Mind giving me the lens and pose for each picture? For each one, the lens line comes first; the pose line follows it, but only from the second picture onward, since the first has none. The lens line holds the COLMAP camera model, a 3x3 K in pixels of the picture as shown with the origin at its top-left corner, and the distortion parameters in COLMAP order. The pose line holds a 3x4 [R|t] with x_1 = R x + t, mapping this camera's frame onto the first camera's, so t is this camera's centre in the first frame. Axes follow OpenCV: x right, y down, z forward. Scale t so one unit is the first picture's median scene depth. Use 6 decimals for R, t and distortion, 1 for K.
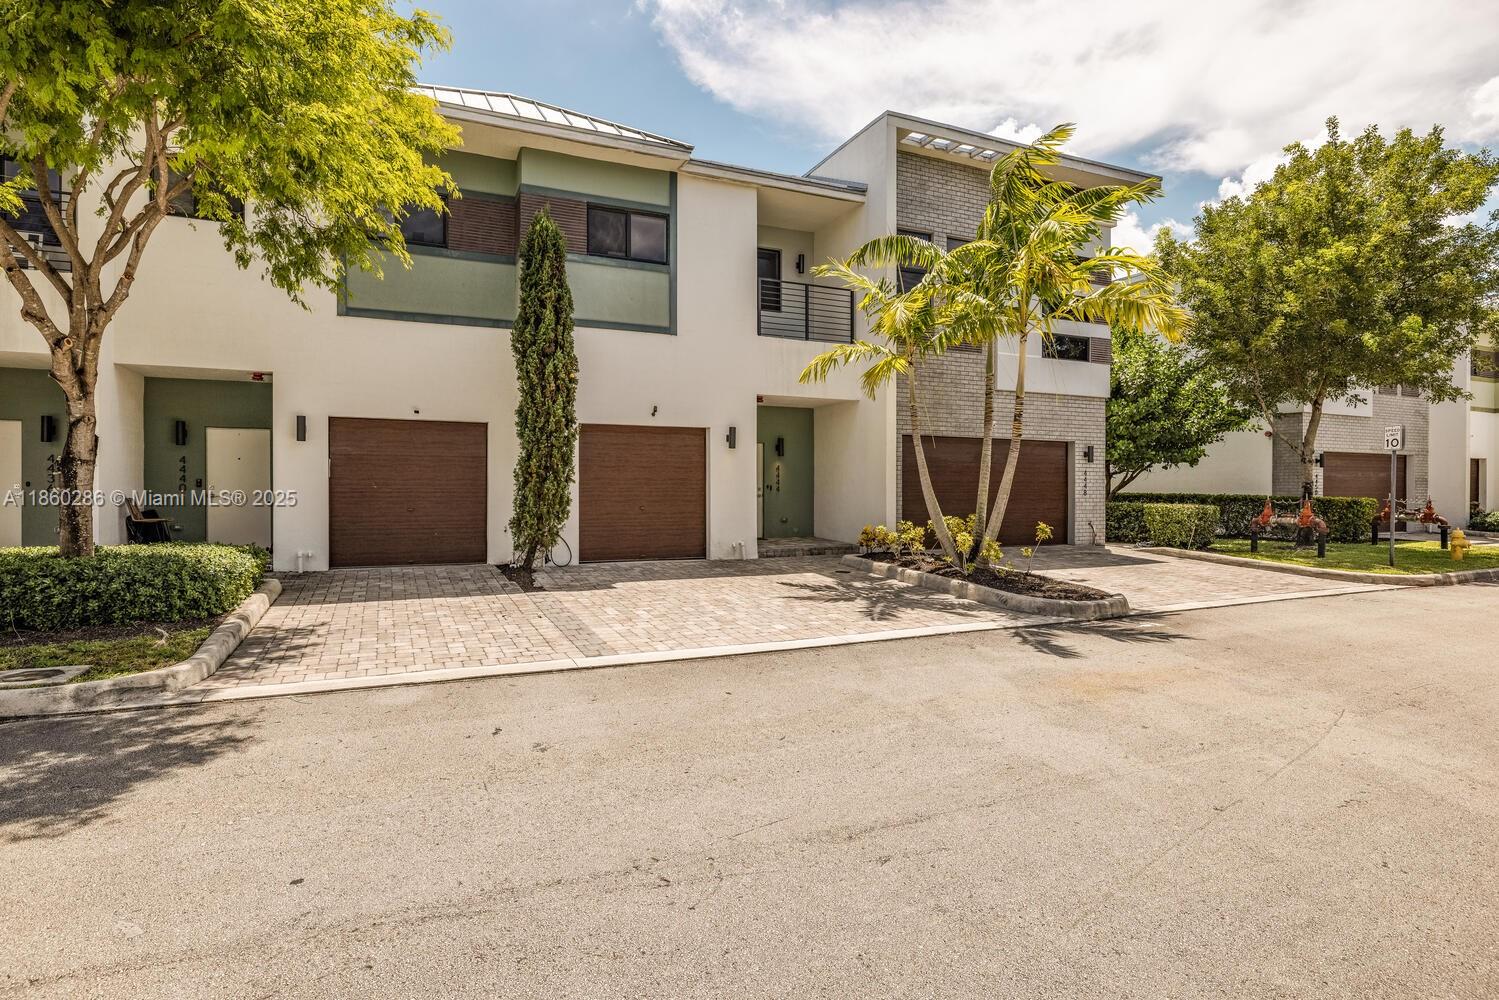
lens RADIAL K [[784.1, 0, 743.4], [0, 784.1, 483.7], [0, 0, 1]] dist [-0.002803, -0.000252]
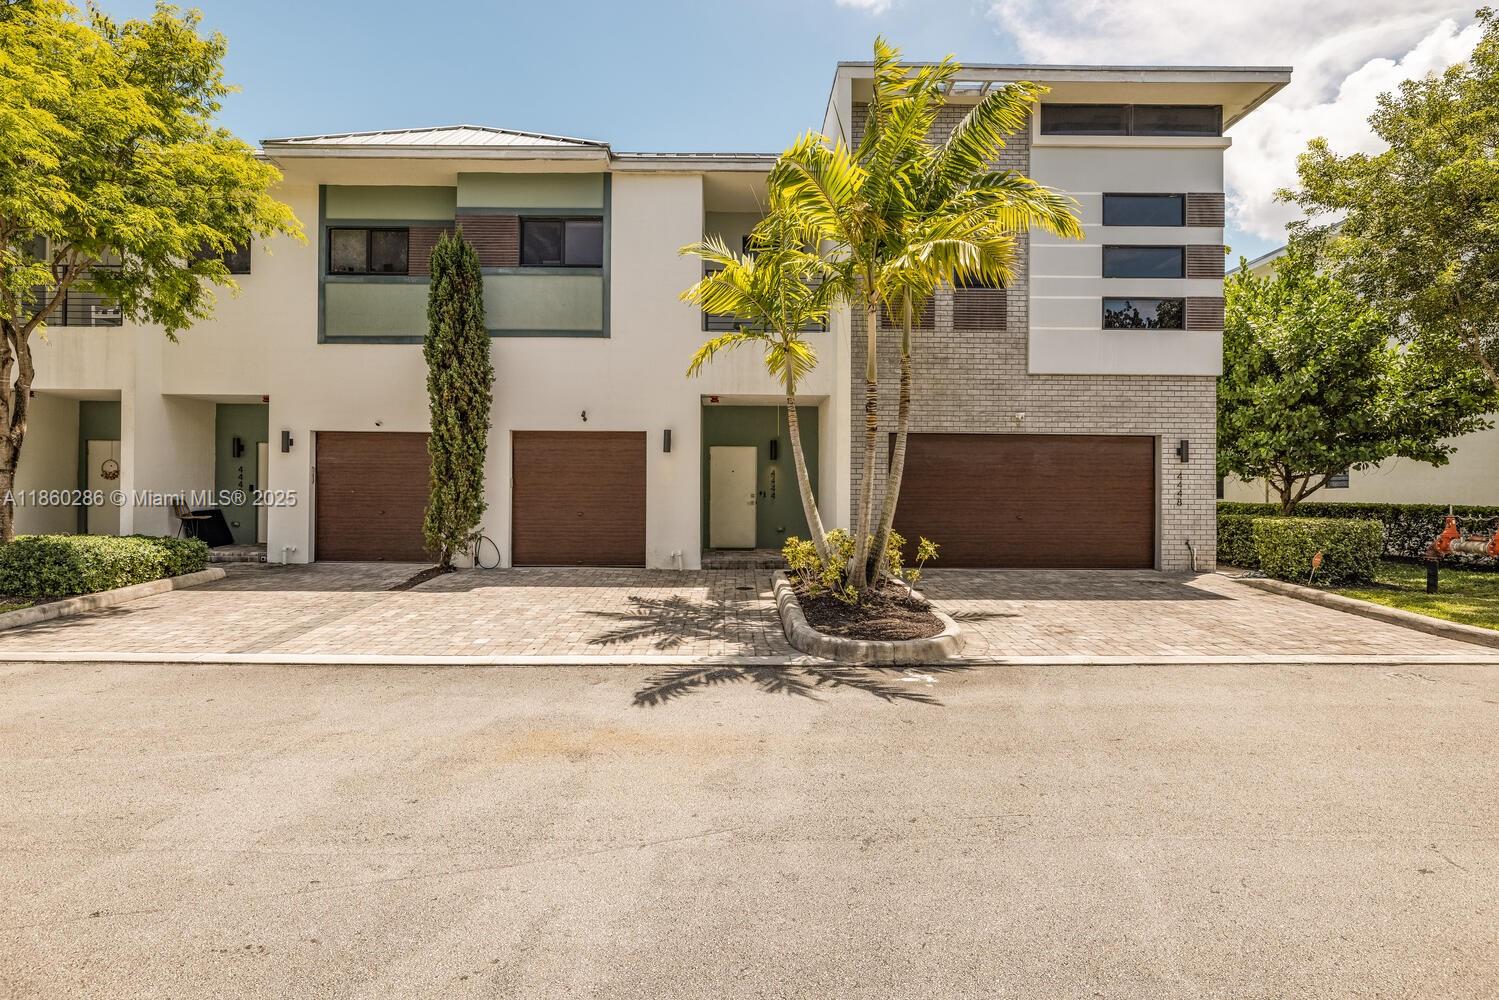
lens RADIAL K [[784.1, 0, 743.4], [0, 784.1, 483.7], [0, 0, 1]] dist [-0.002803, -0.000252]
pose [[0.912559, -0.001452, -0.408944, 0.476815], [-0.002117, 0.999964, -0.008273, 0.000723], [0.408941, 0.008415, 0.912522, 0.178692]]
